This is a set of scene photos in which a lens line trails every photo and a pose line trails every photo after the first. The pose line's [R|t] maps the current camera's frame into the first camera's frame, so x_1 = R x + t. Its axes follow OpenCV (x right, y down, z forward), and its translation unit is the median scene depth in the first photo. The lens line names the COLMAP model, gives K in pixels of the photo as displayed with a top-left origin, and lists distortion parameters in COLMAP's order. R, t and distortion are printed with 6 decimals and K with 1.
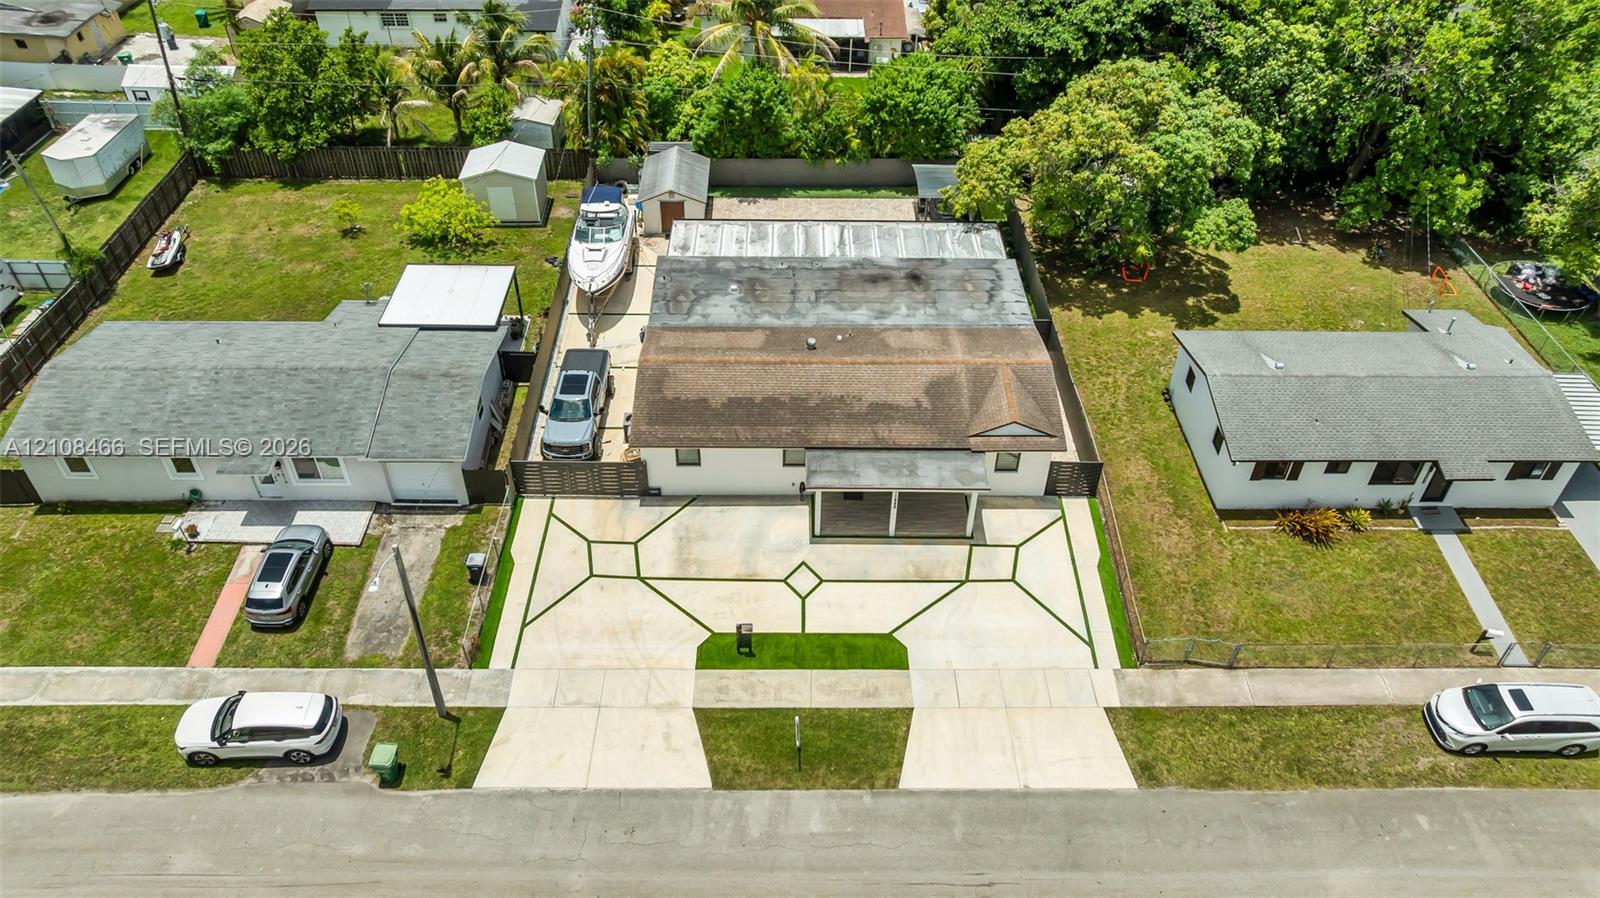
lens RADIAL K [[1120.7, 0, 811.0], [0, 1120.7, 442.5], [0, 0, 1]] dist [-0.019422, 0.012826]
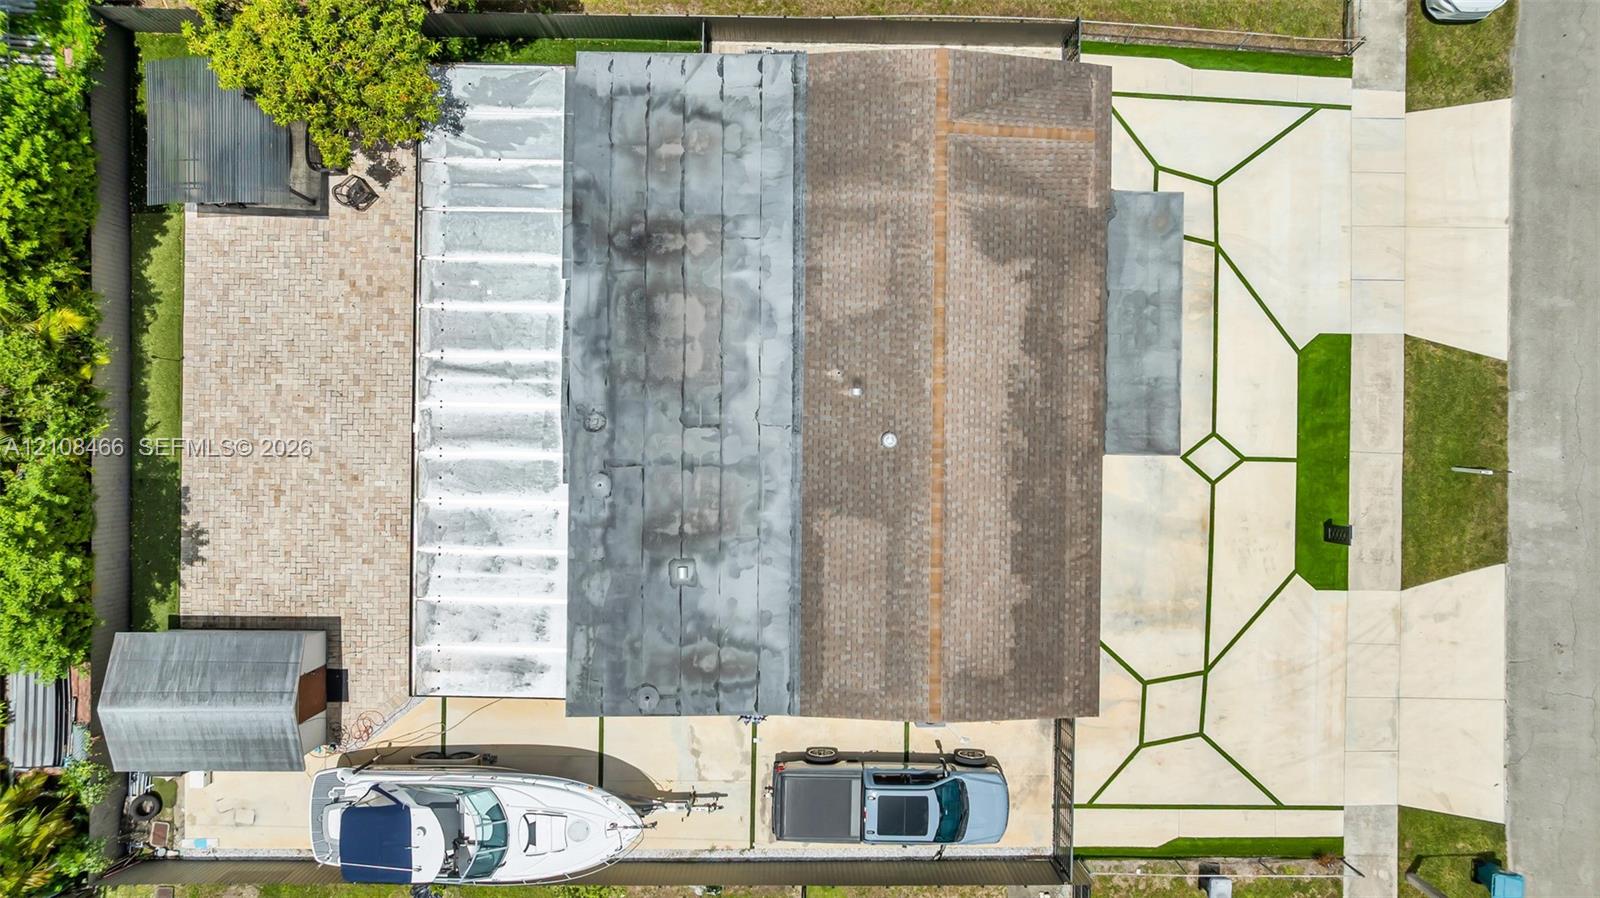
lens RADIAL K [[1120.7, 0, 802.4], [0, 1120.7, 447.3], [0, 0, 1]] dist [-0.019422, 0.012826]
pose [[0.027891, -0.999476, -0.016405, 0.005322], [0.636362, 0.005097, 0.771374, -0.633886], [-0.770886, -0.031954, 0.636171, 0.714002]]
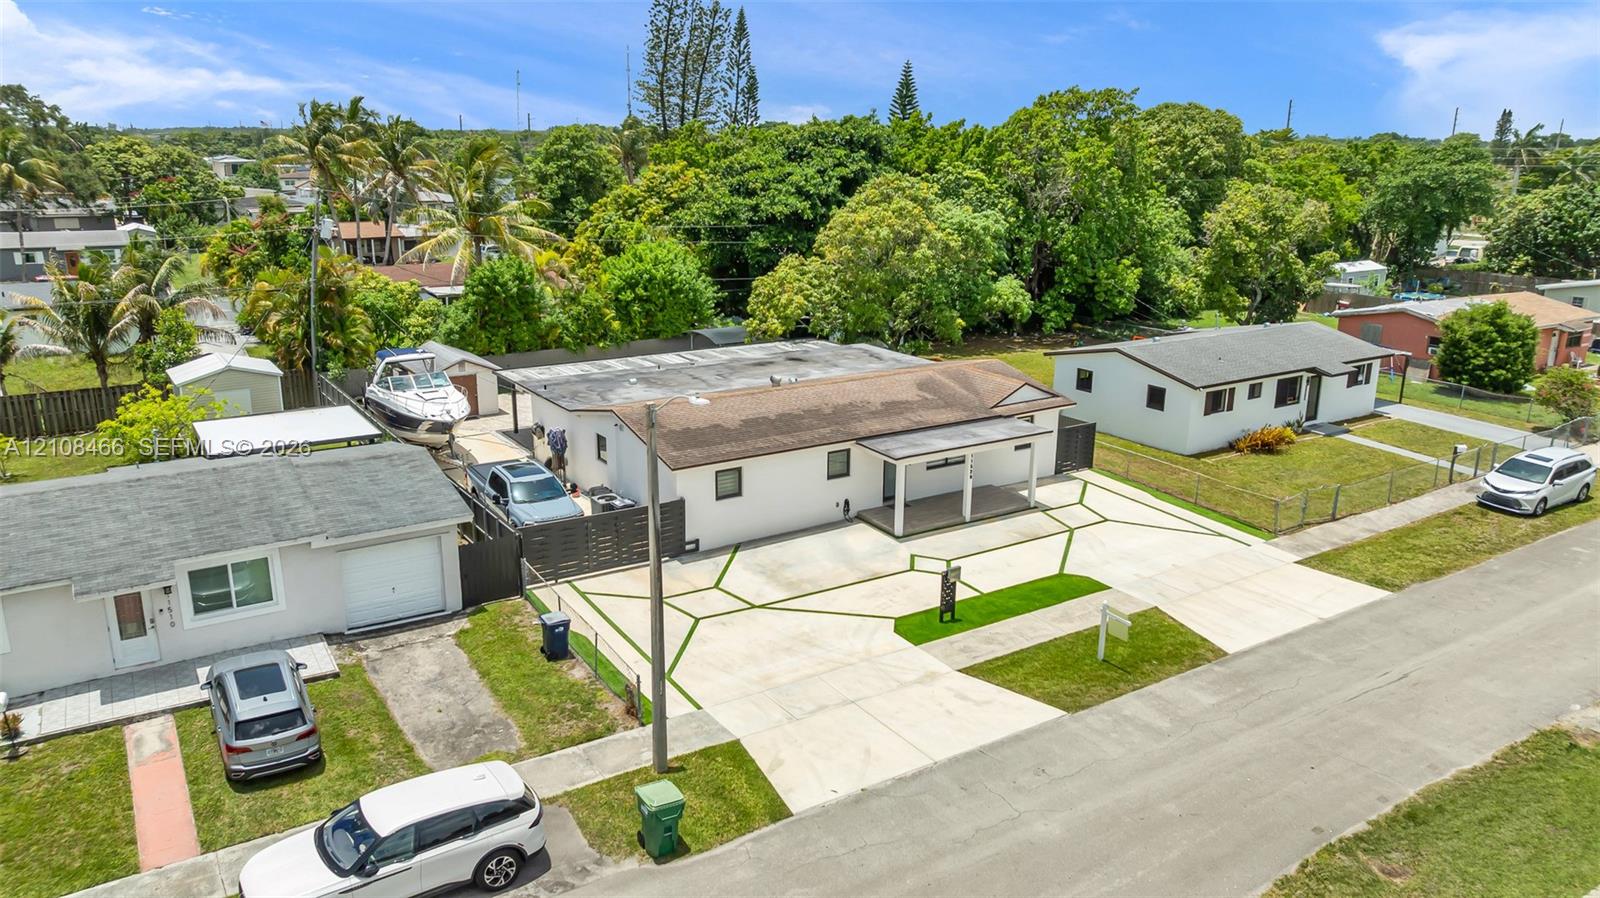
lens RADIAL K [[1120.7, 0, 808.4], [0, 1120.7, 441.2], [0, 0, 1]] dist [-0.019422, 0.012826]
pose [[0.845848, -0.151363, 0.511498, -0.479591], [0.351616, 0.879296, -0.321254, 0.270310], [-0.401132, 0.451583, 0.796973, 0.331252]]
